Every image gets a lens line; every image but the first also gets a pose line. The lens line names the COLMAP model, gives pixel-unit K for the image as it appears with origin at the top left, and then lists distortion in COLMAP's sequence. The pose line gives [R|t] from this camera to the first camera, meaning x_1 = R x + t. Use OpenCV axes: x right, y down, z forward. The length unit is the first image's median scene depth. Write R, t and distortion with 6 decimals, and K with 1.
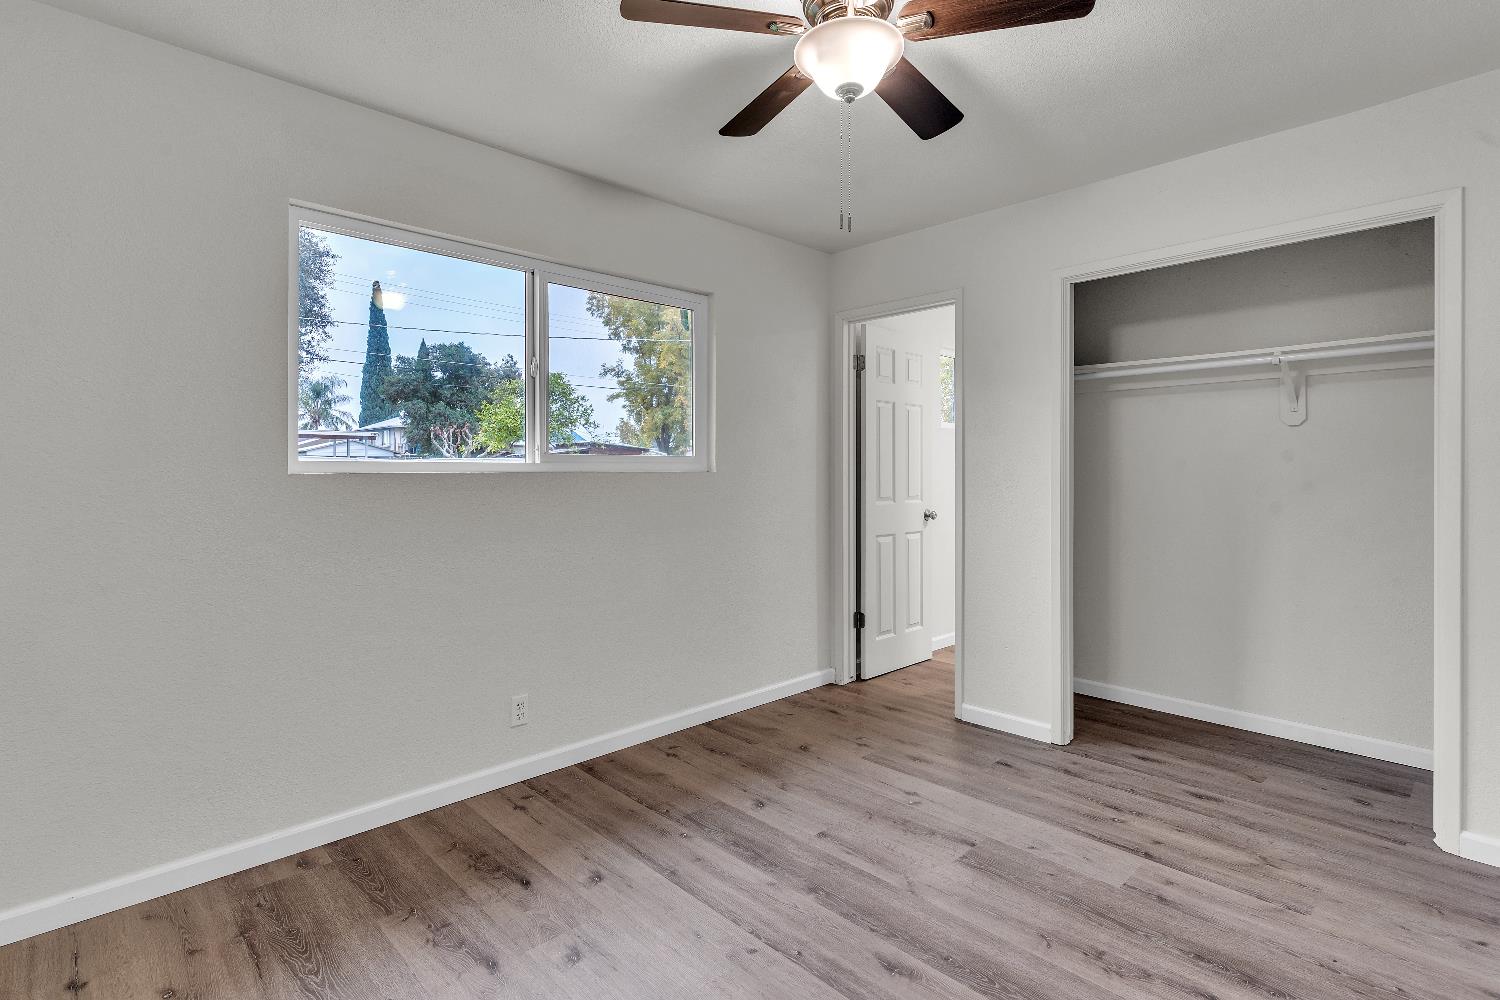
lens RADIAL K [[725.9, 0, 777.2], [0, 725.9, 466.5], [0, 0, 1]] dist [0.002603, -0.000973]
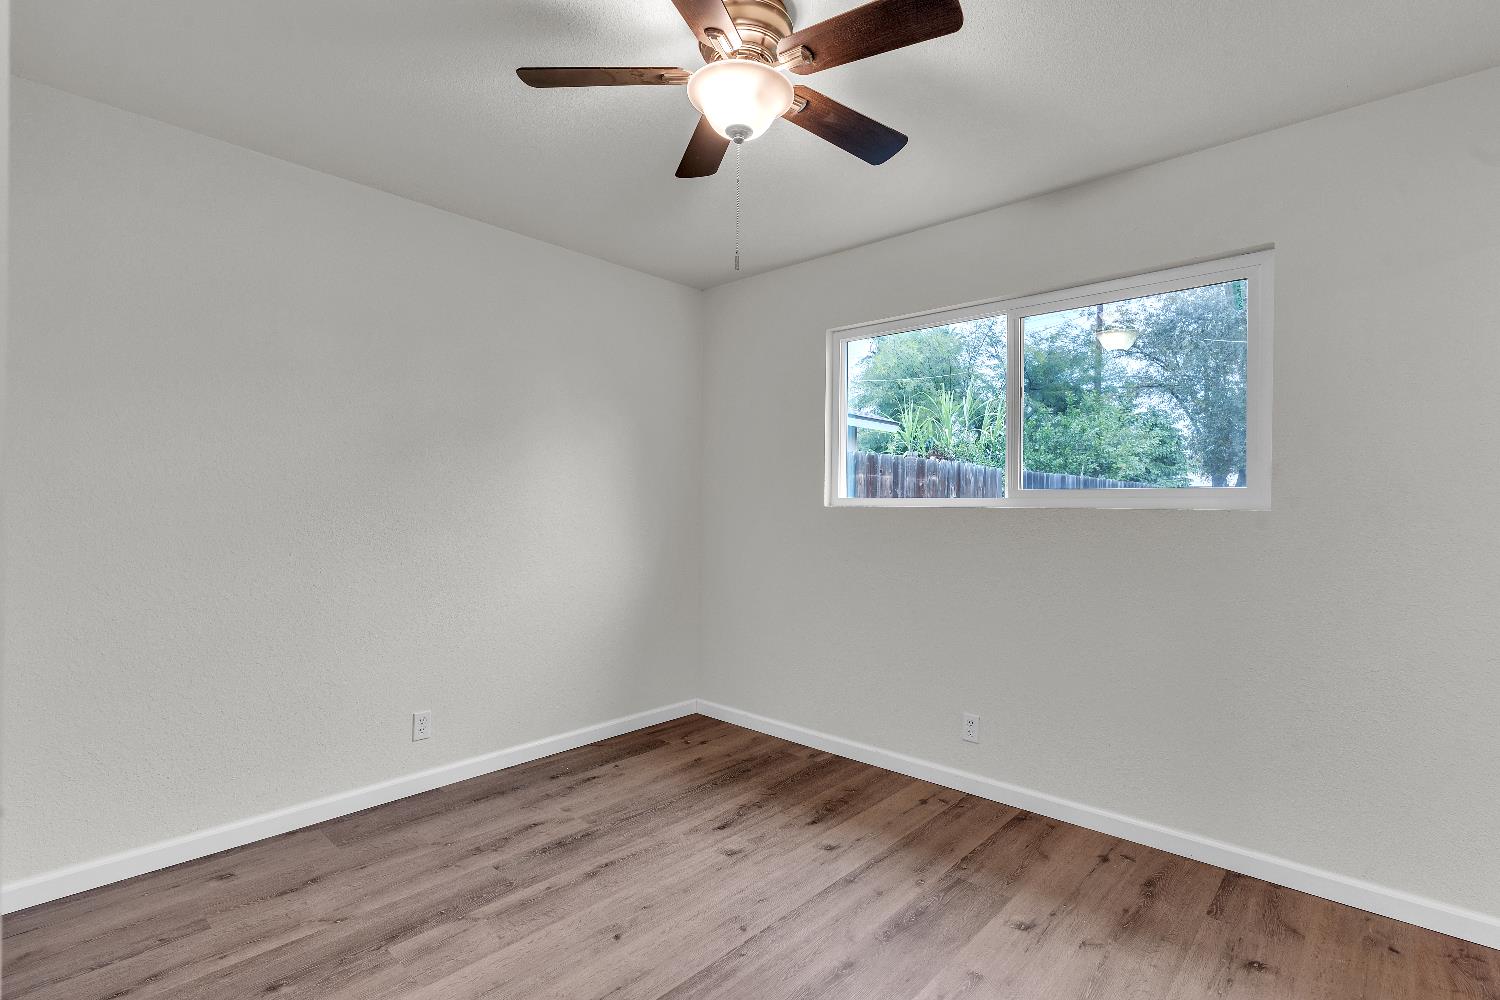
lens RADIAL K [[725.9, 0, 744.2], [0, 725.9, 498.4], [0, 0, 1]] dist [0.002603, -0.000973]
pose [[0.033334, -0.010007, -0.999394, 0.779763], [-0.004511, 0.999938, -0.010163, 0.008354], [0.999434, 0.004847, 0.033287, 0.682778]]
